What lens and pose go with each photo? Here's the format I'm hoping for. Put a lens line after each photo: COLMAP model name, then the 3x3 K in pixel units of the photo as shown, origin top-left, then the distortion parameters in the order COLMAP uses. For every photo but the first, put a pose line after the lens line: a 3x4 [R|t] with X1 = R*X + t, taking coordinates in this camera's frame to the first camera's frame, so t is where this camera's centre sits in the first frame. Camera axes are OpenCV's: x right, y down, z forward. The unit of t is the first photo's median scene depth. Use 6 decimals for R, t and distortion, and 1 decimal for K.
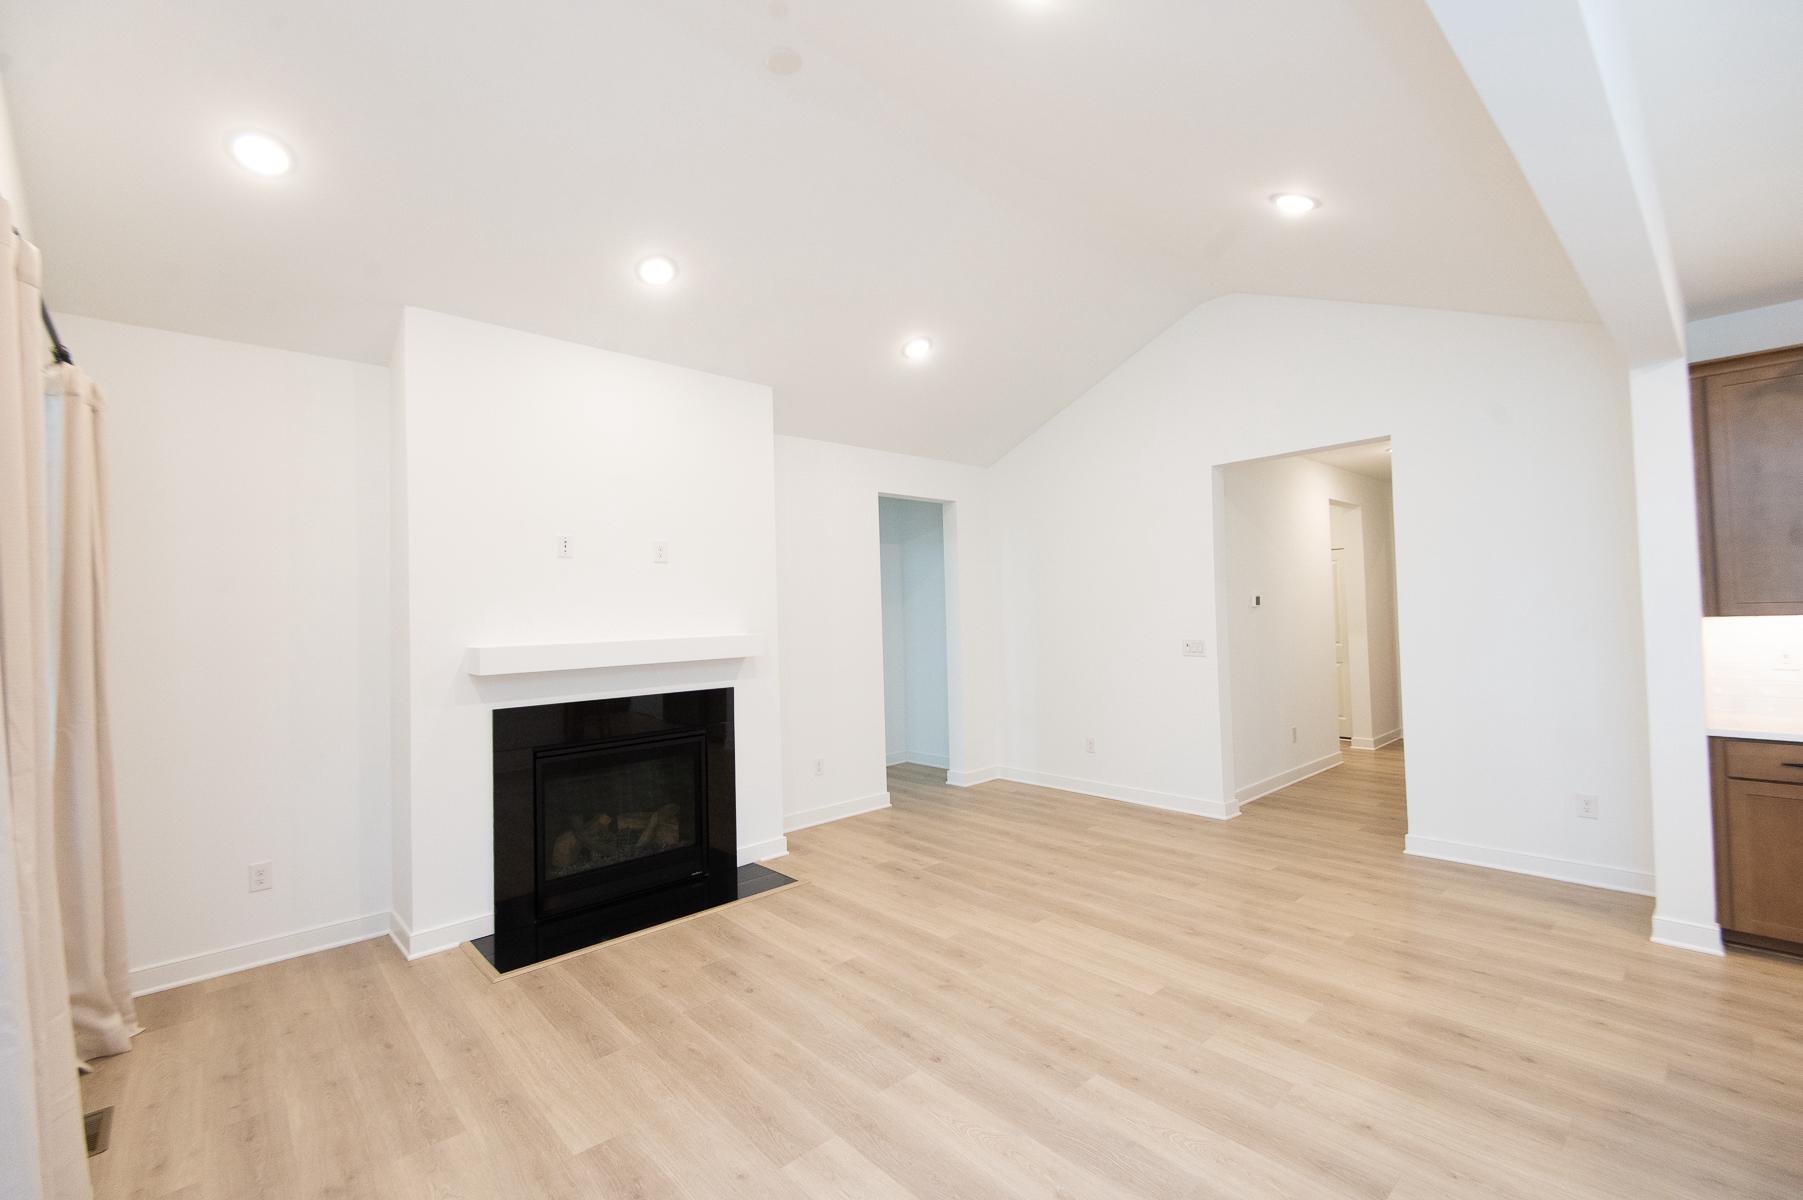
lens RADIAL K [[757.0, 0, 882.2], [0, 757.0, 600.6], [0, 0, 1]] dist [0.027893, -0.013769]
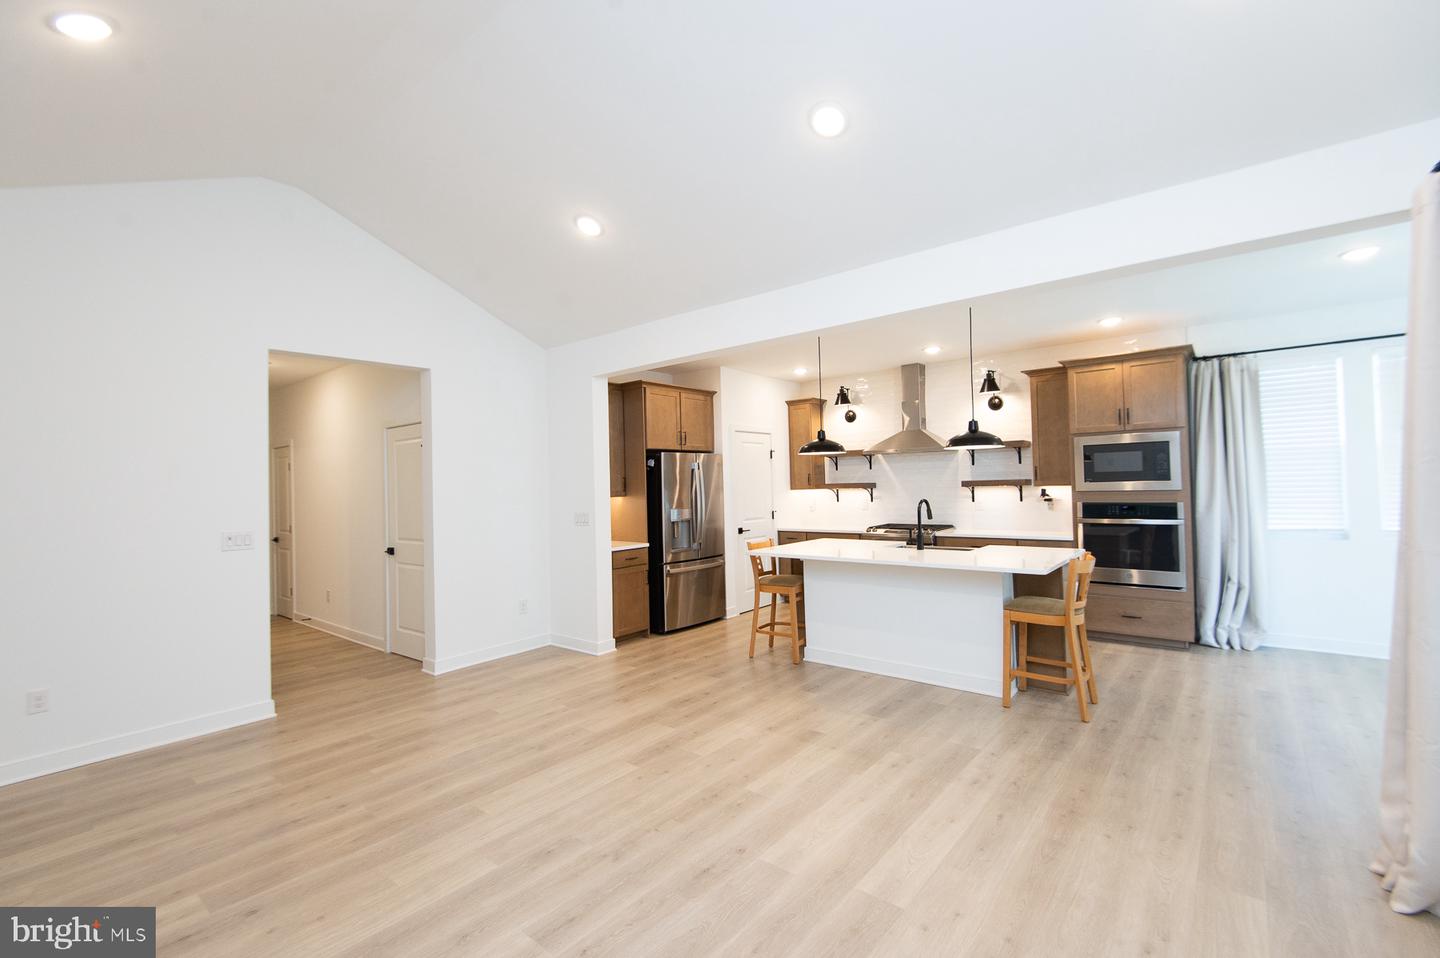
lens RADIAL K [[639.0, 0, 720.0], [0, 639.0, 479.0], [0, 0, 1]] dist [0.034290, -0.019883]
pose [[-0.159484, 0.041266, 0.986338, -0.689231], [0.010601, 0.999140, -0.040087, 0.040286], [-0.987144, 0.004063, -0.159784, 0.865185]]
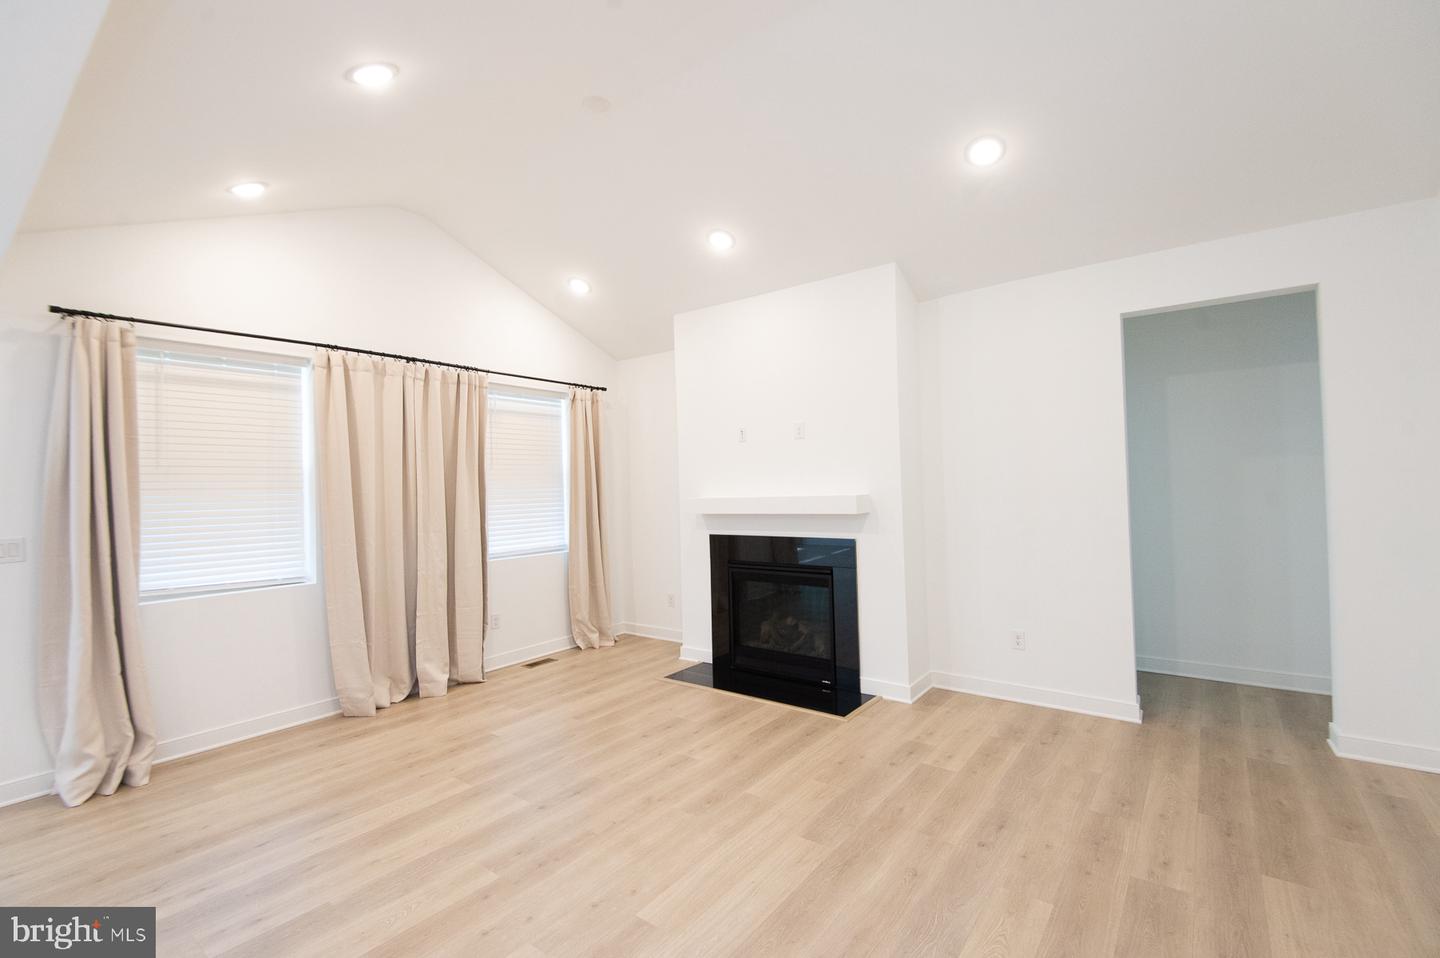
lens RADIAL K [[615.8, 0, 734.5], [0, 615.8, 478.0], [0, 0, 1]] dist [0.028368, -0.015953]
pose [[0.219166, 0.011093, -0.975624, 0.909125], [0.040826, 0.998955, 0.020529, -0.009046], [0.974833, -0.044331, 0.218485, 0.813503]]
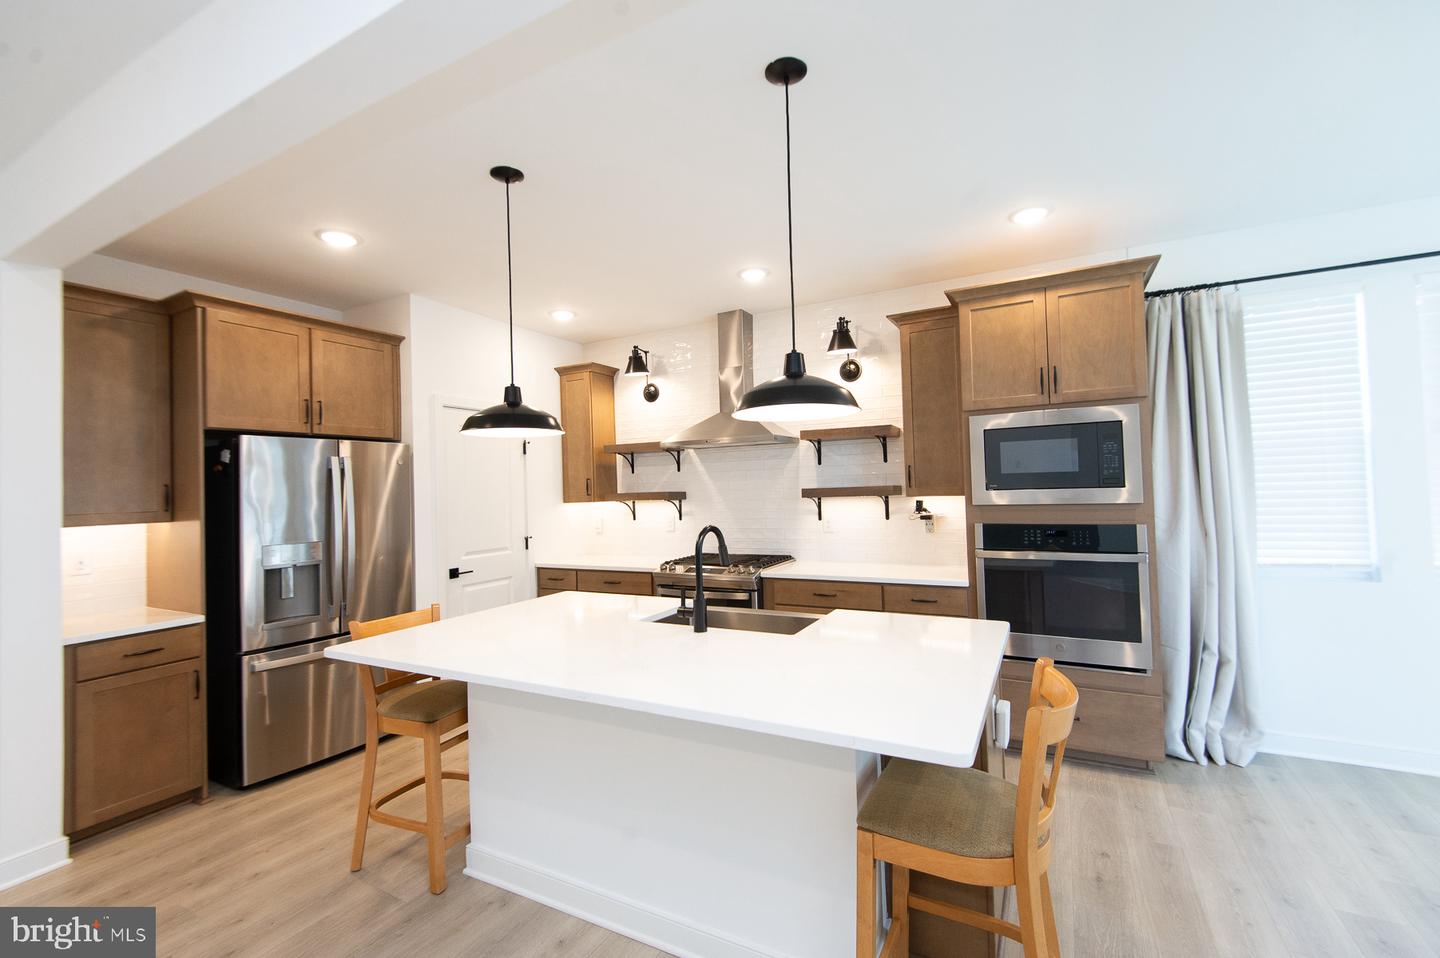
lens RADIAL K [[630.9, 0, 718.2], [0, 630.9, 477.2], [0, 0, 1]] dist [0.033176, -0.015858]
pose [[-0.336728, 0.054668, 0.940014, -0.016446], [0.020404, 0.998502, -0.050761, 0.013677], [-0.941381, 0.002087, -0.337339, 0.417363]]
